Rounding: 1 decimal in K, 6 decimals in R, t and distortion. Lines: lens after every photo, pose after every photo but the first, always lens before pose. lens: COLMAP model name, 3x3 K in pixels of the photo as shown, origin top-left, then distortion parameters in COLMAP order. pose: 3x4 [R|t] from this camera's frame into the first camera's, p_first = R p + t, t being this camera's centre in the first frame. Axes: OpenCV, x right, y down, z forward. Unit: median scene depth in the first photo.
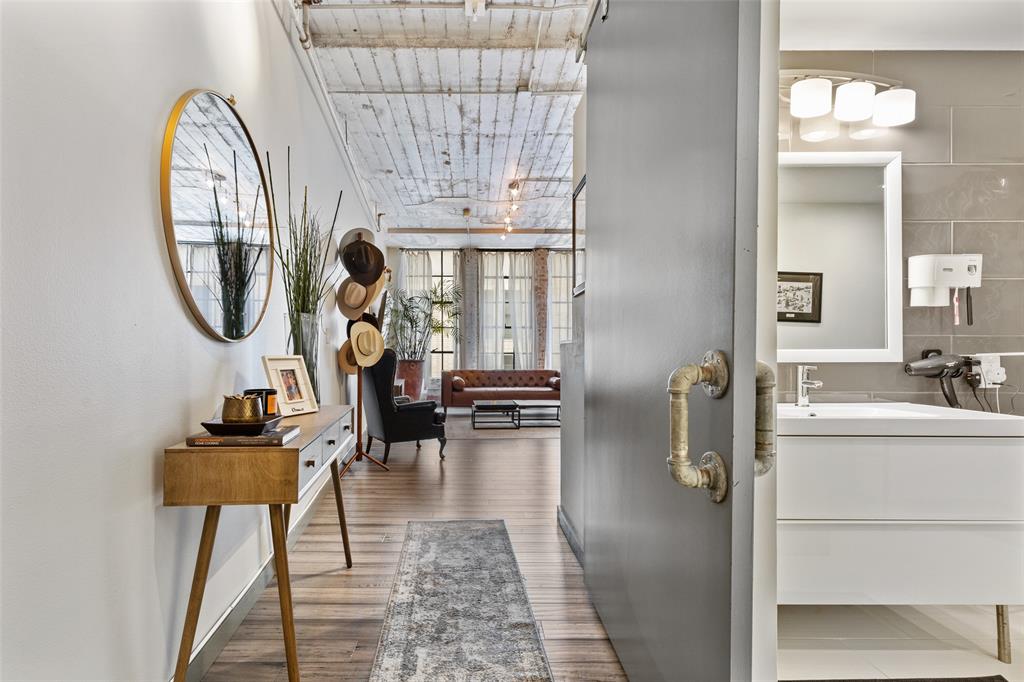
lens RADIAL K [[454.3, 0, 506.9], [0, 454.3, 349.9], [0, 0, 1]] dist [-0.000459, -0.000261]
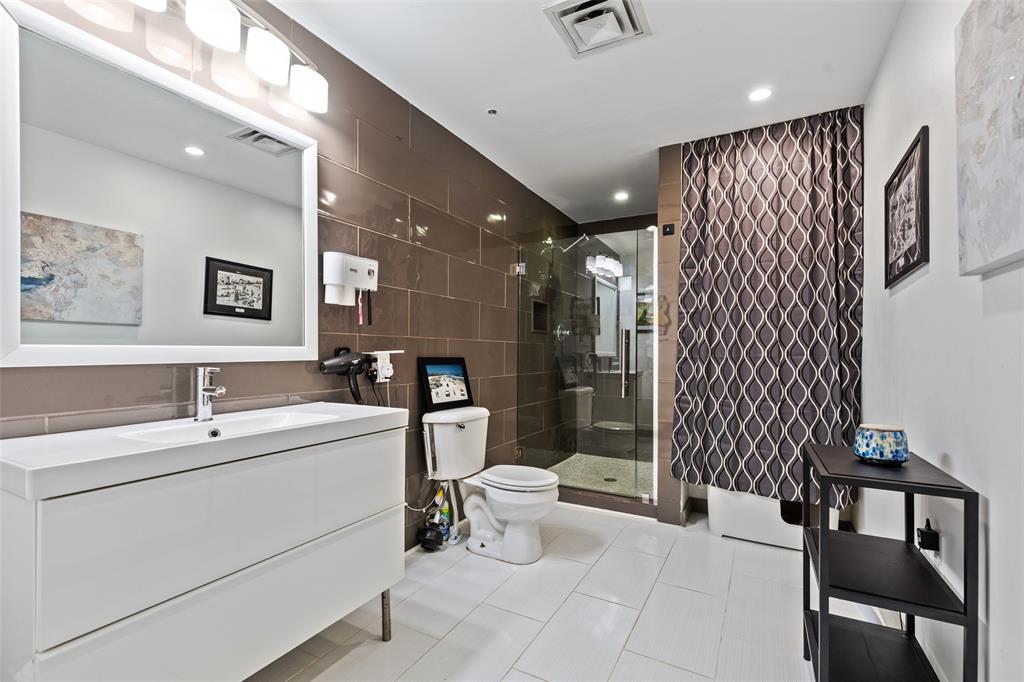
lens RADIAL K [[454.3, 0, 506.9], [0, 454.3, 349.9], [0, 0, 1]] dist [-0.000459, -0.000261]
pose [[0.491199, 0.002293, 0.871044, 0.229671], [-0.007590, 0.999970, 0.001648, 0.000101], [-0.871014, -0.007421, 0.491202, 0.176300]]
